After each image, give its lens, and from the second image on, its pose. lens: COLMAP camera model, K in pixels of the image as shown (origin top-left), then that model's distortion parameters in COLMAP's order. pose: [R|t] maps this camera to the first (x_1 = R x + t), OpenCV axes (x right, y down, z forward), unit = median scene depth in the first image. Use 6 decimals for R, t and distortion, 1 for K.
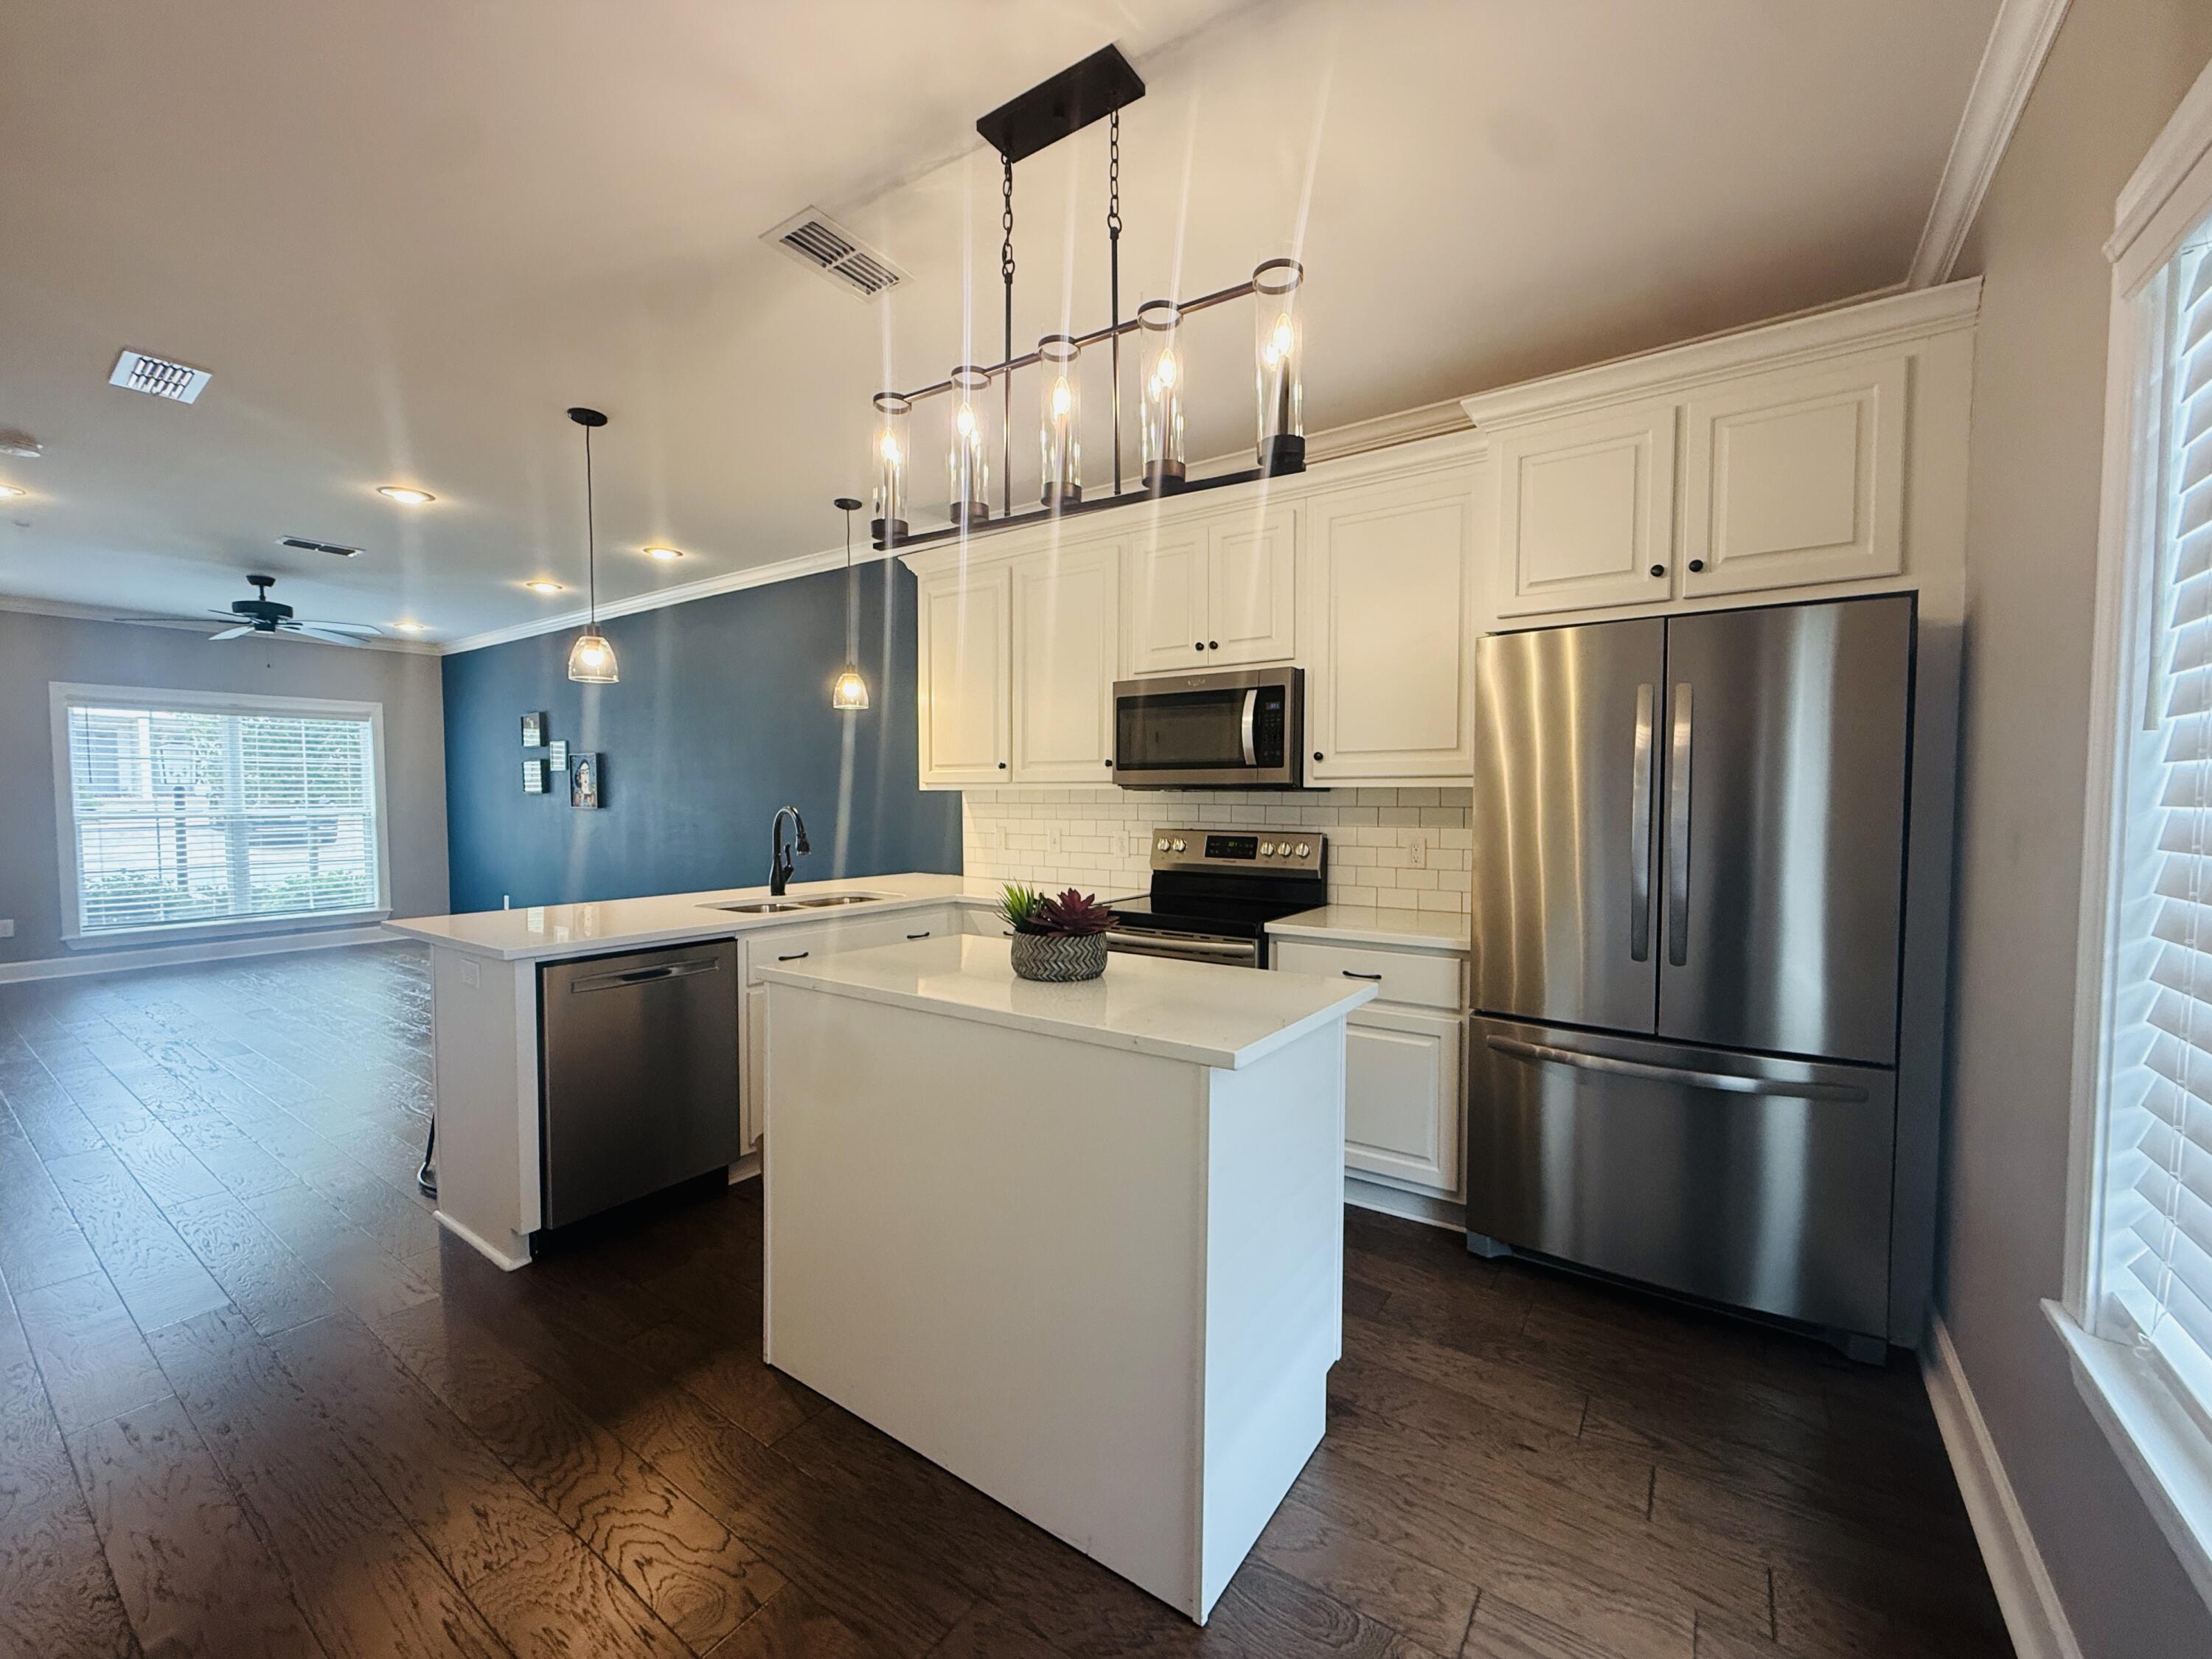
lens RADIAL K [[881.8, 0, 1099.5], [0, 881.8, 830.5], [0, 0, 1]] dist [-0.001114, 0.000065]
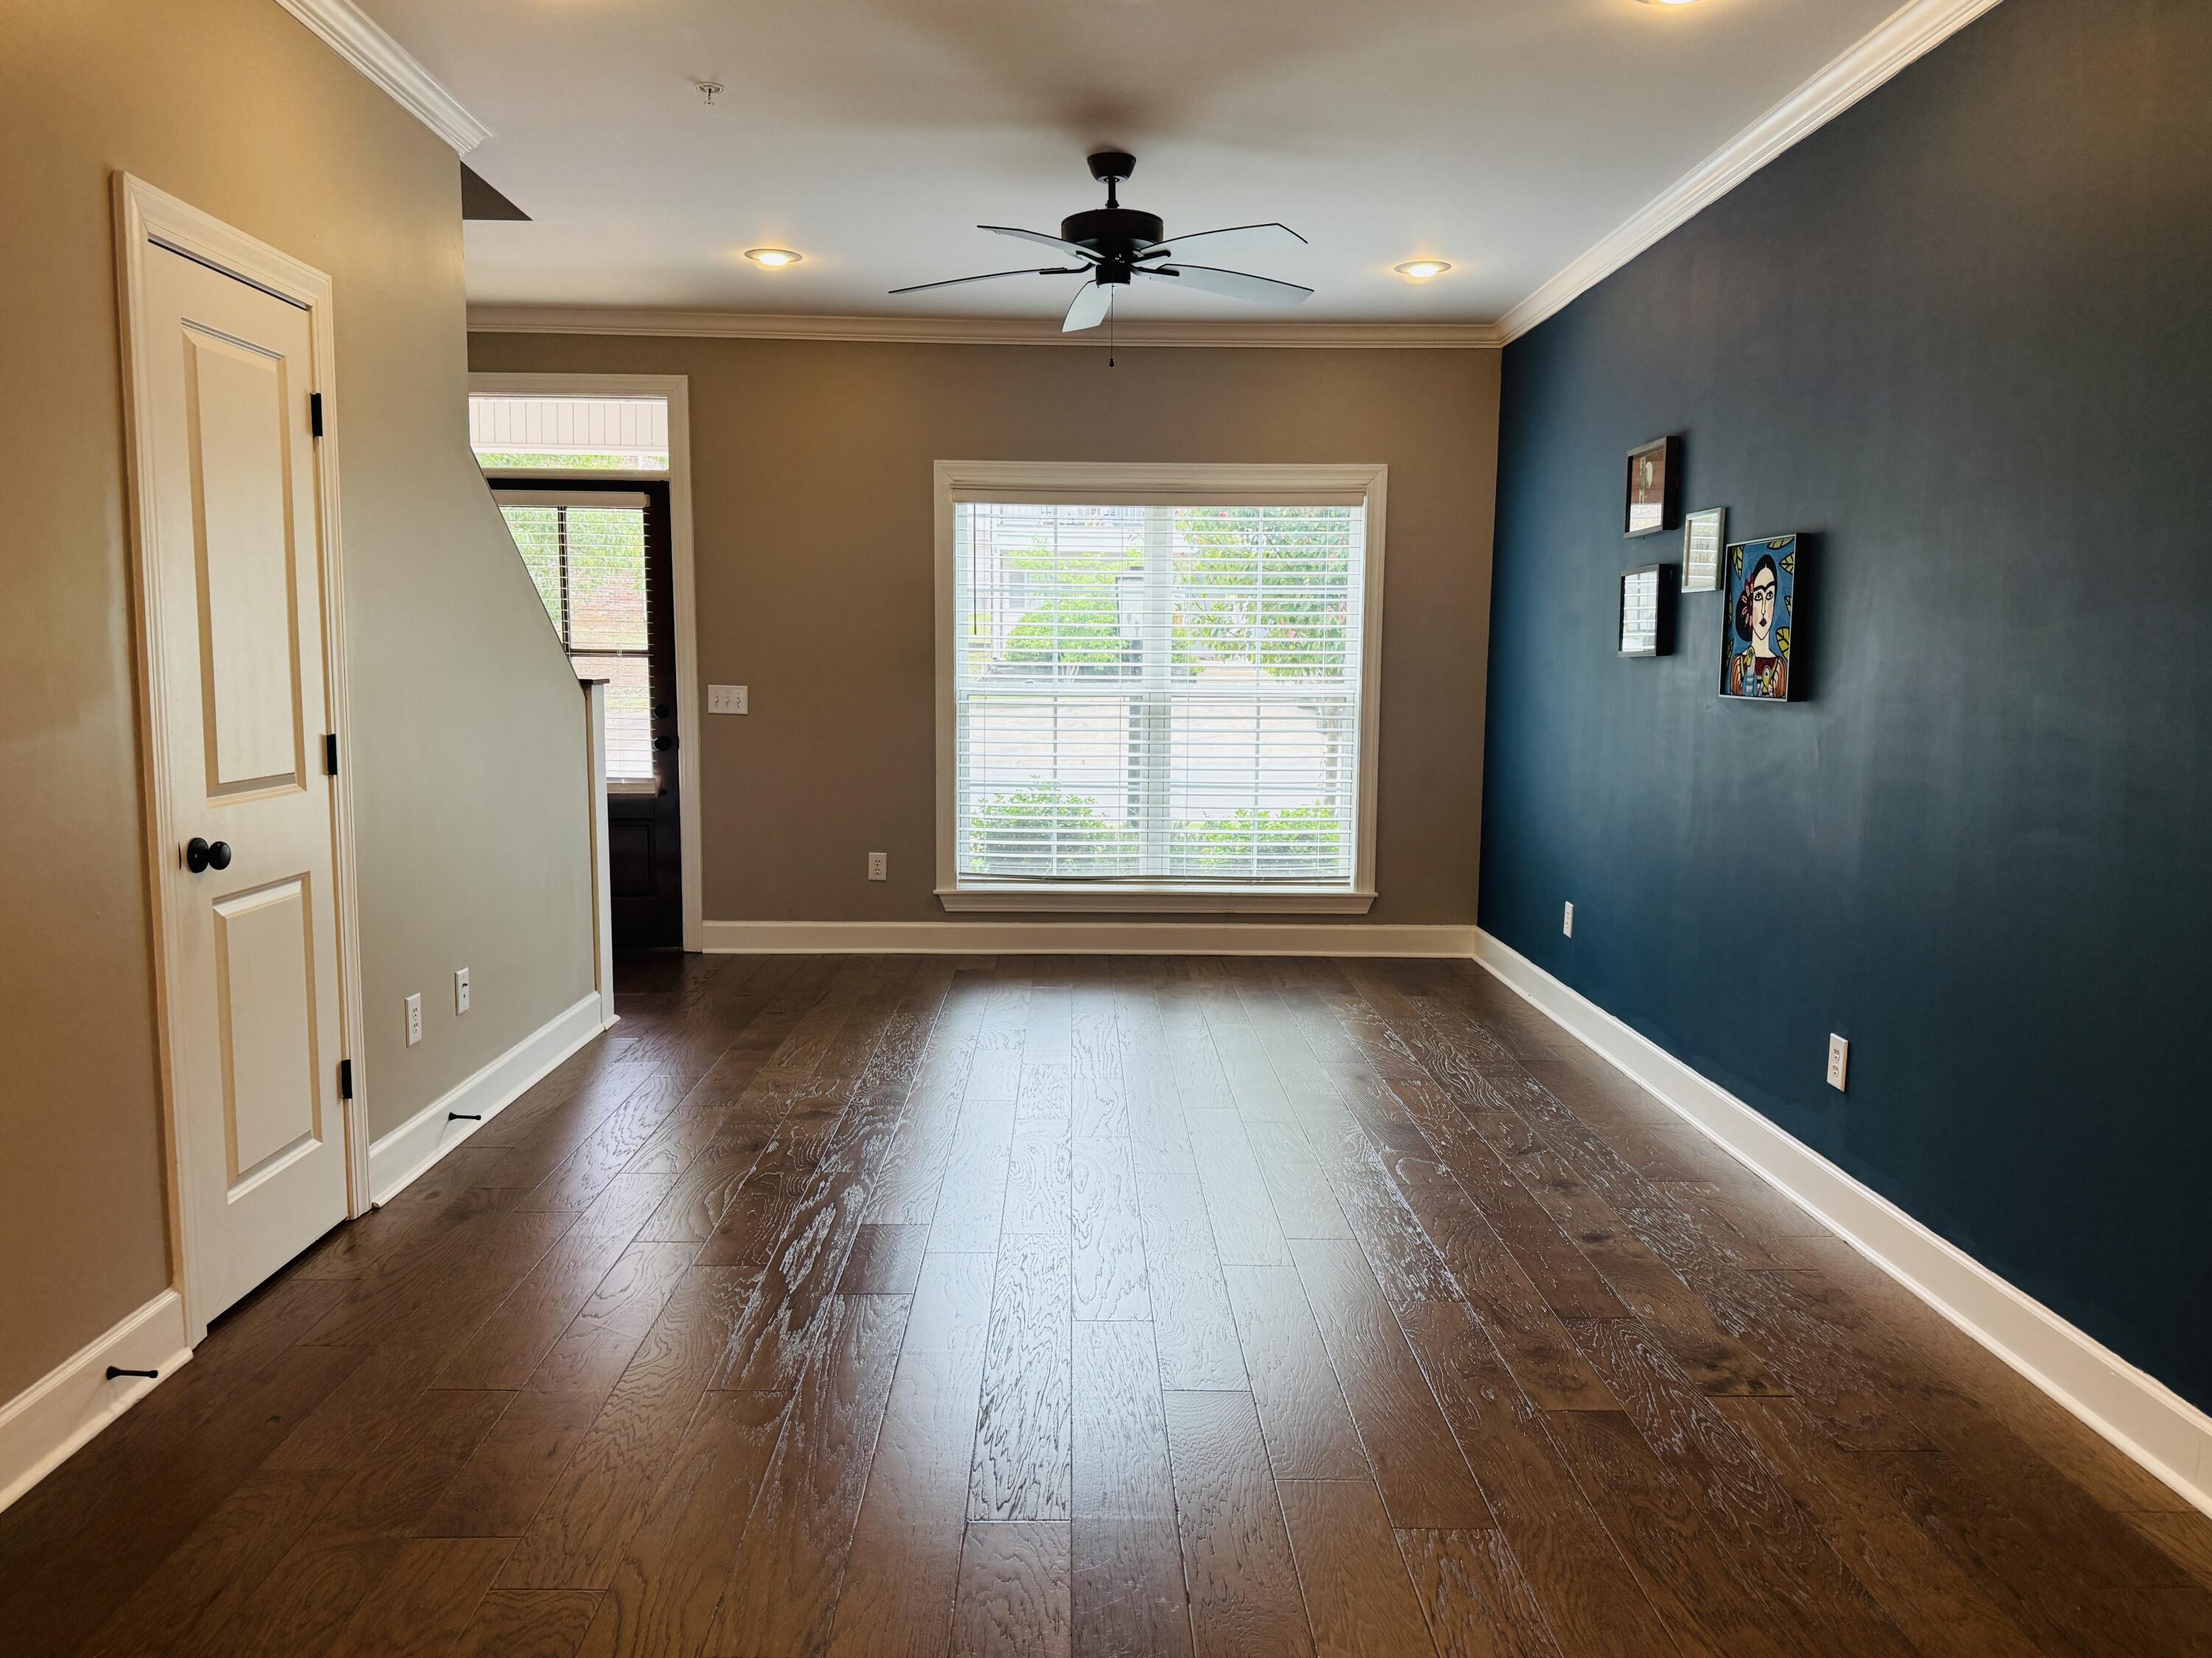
lens RADIAL K [[1553.2, 0, 1111.1], [0, 1553.2, 839.7], [0, 0, 1]] dist [0.165773, -0.332288]
pose [[0.591512, 0.100962, -0.799950, -0.248125], [-0.047080, 0.994761, 0.090737, -0.016082], [0.804920, -0.016010, 0.593167, 0.459858]]
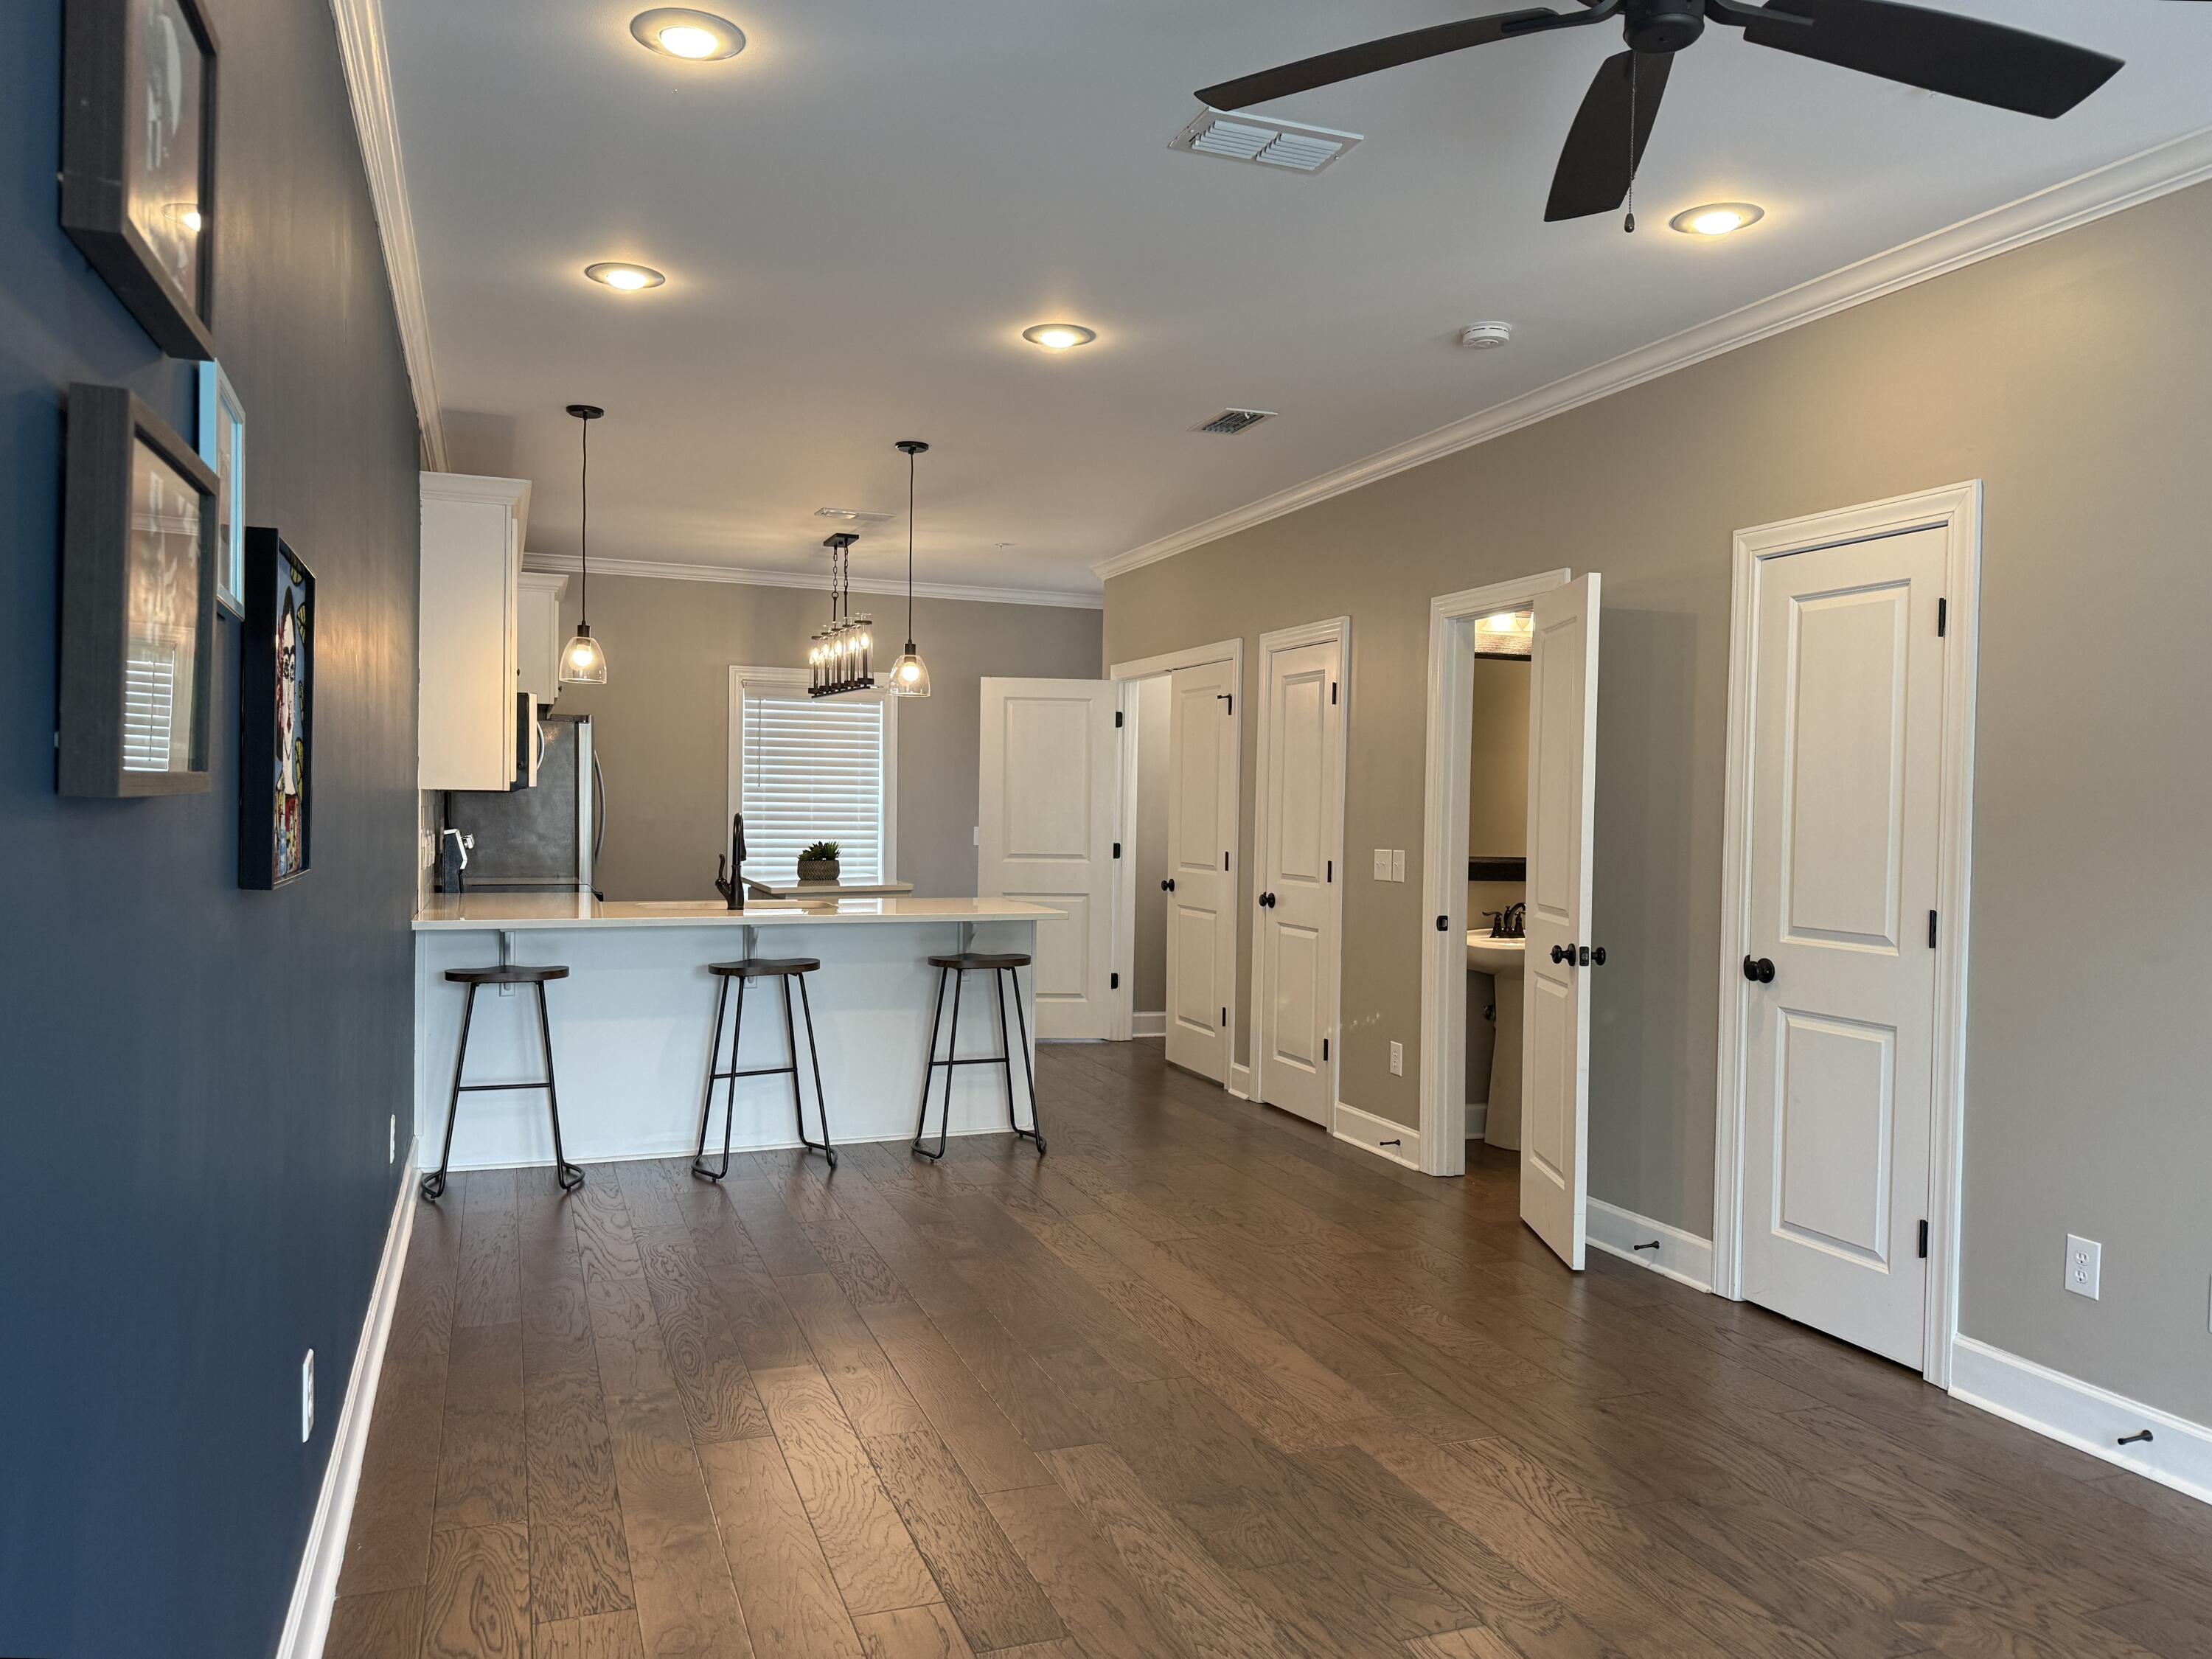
lens RADIAL K [[1553.4, 0, 1111.1], [0, 1553.4, 840.2], [0, 0, 1]] dist [0.165773, -0.332288]
pose [[-0.825462, -0.027425, 0.563791, -0.892288], [0.005057, 0.998420, 0.055970, -0.049203], [-0.564435, 0.049052, -0.824019, 1.180377]]
